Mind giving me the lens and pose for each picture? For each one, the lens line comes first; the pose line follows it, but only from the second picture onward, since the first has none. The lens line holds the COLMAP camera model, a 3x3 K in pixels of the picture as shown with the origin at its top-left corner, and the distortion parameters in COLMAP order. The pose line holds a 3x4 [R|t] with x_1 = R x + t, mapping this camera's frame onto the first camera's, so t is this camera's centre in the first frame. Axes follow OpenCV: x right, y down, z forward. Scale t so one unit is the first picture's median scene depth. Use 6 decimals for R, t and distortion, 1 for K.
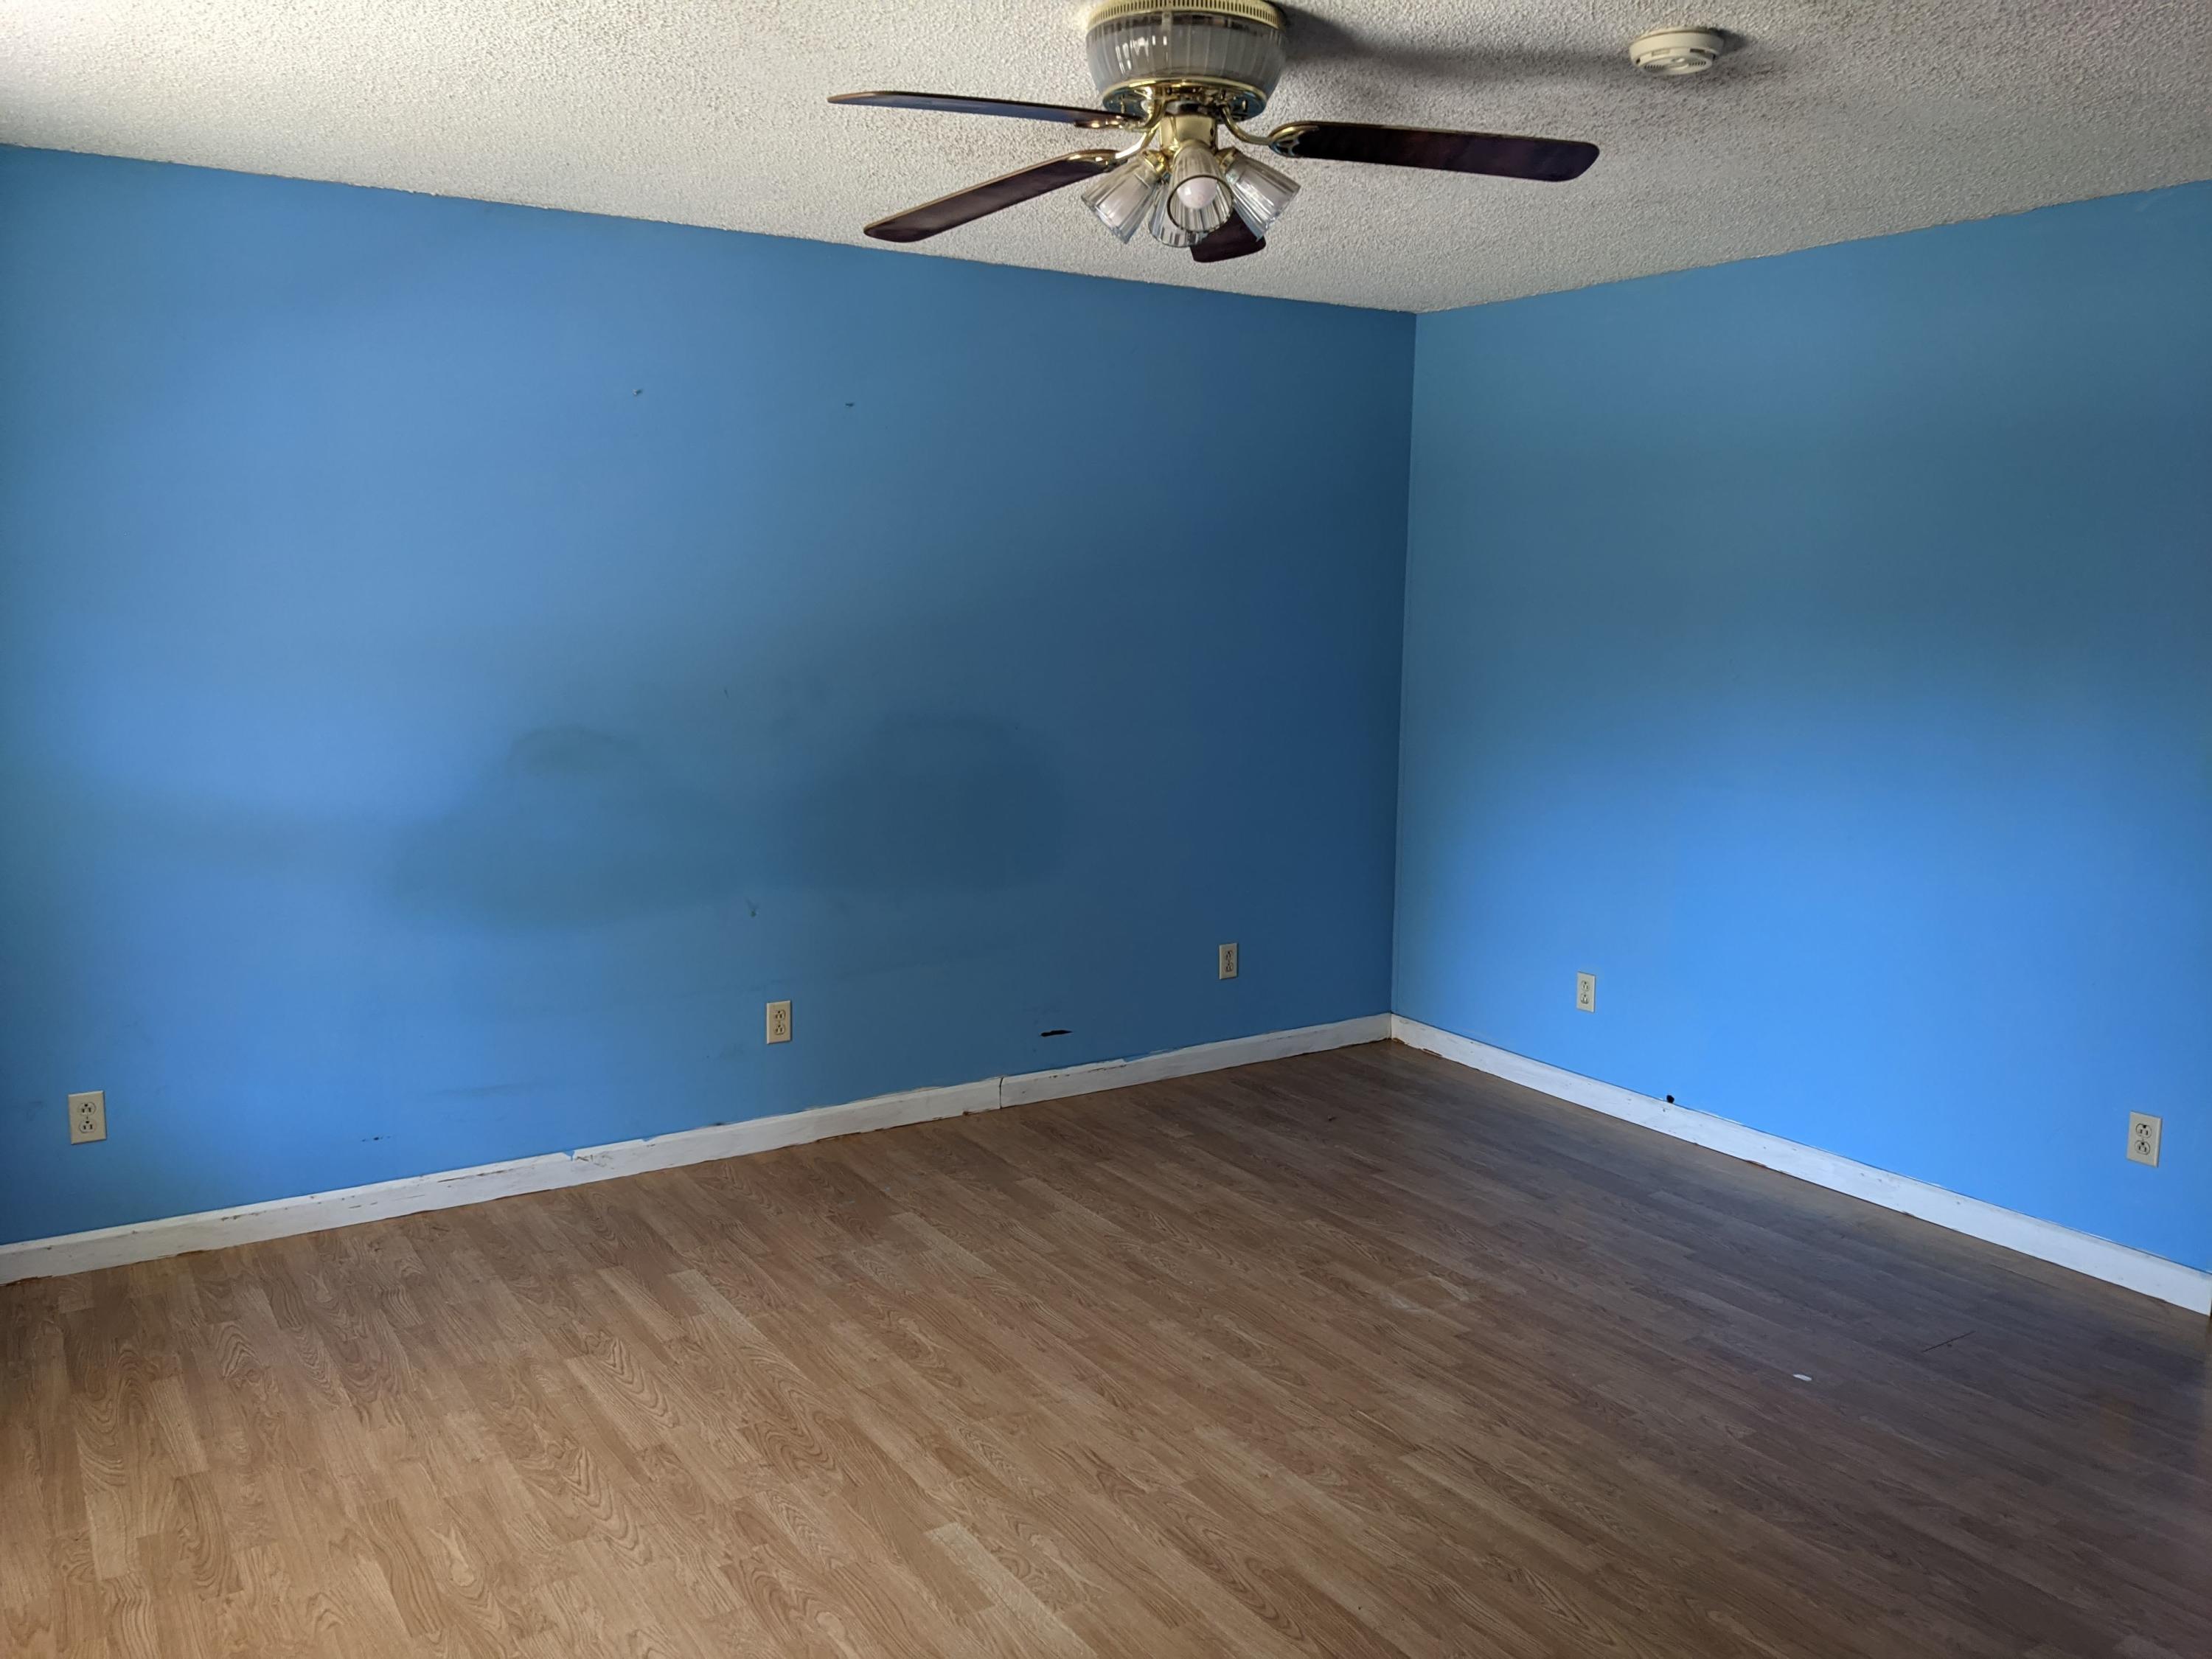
lens RADIAL K [[1745.0, 0, 1096.5], [0, 1745.0, 876.3], [0, 0, 1]] dist [0.047008, -0.065251]
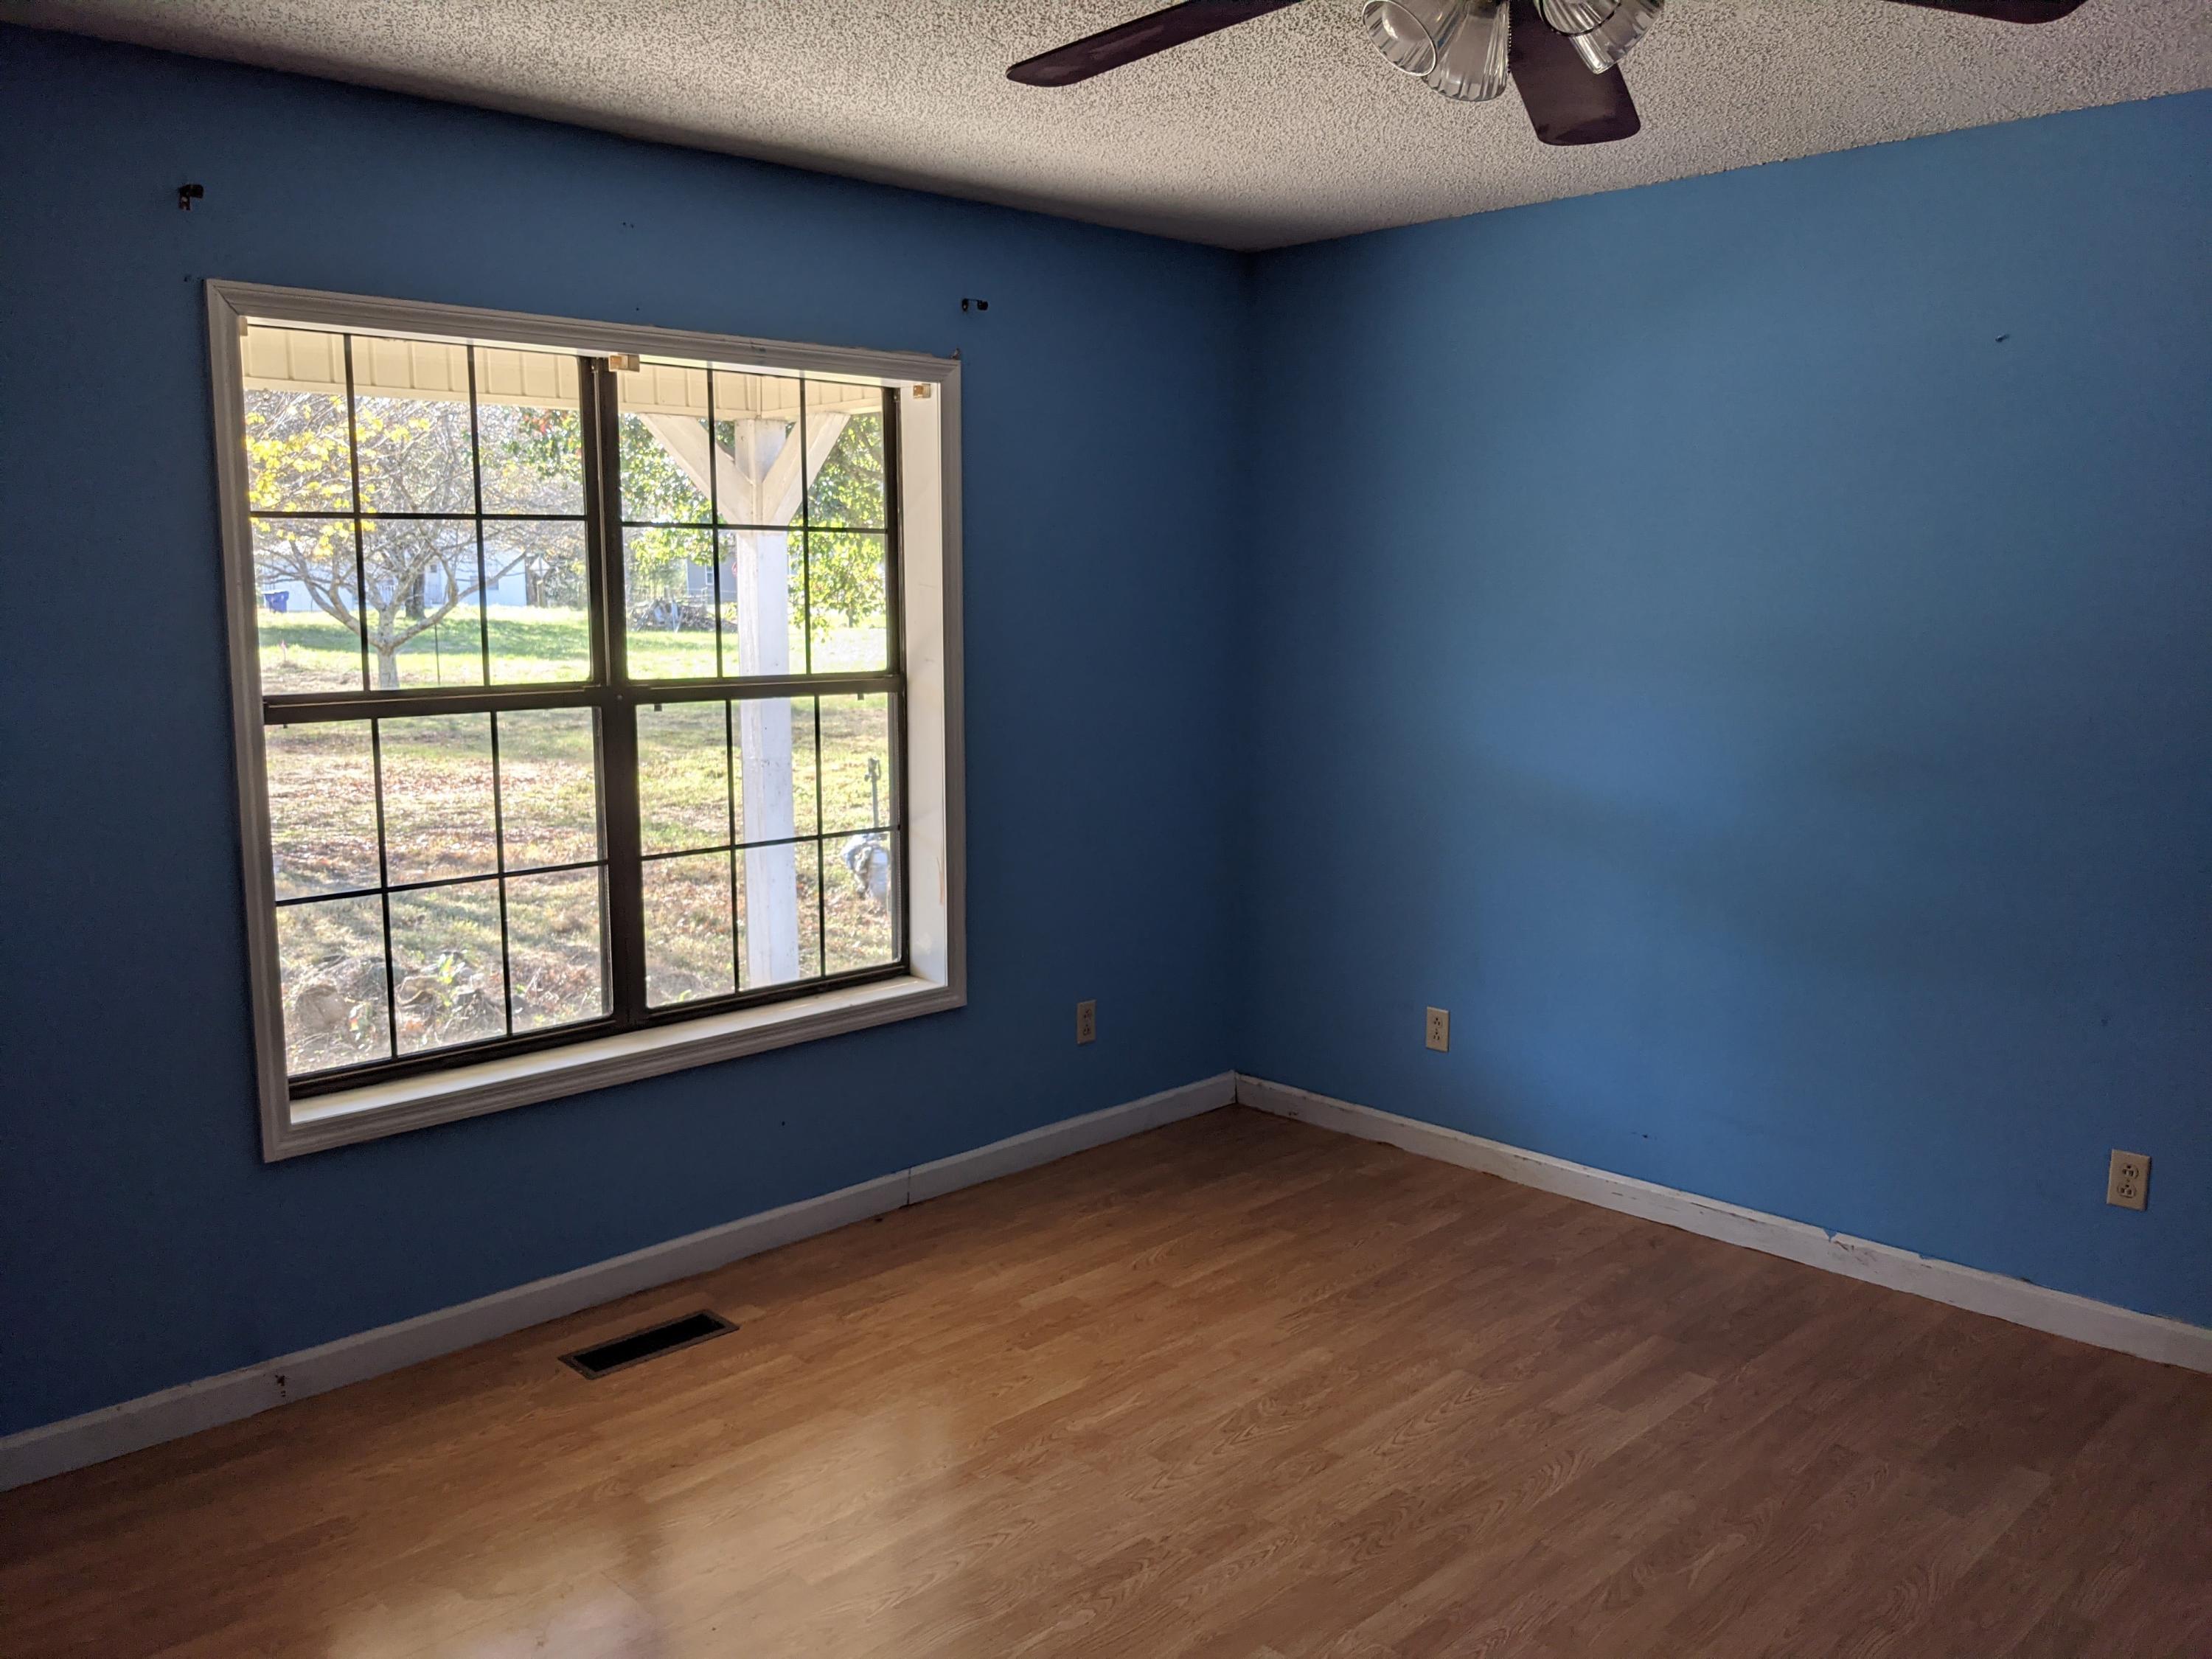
lens RADIAL K [[1745.0, 0, 1096.5], [0, 1745.0, 876.3], [0, 0, 1]] dist [0.047008, -0.065251]
pose [[0.207746, 0.158054, -0.965329, 0.545175], [-0.161587, 0.978847, 0.125492, -0.081704], [0.964744, 0.129914, 0.228891, 0.537732]]
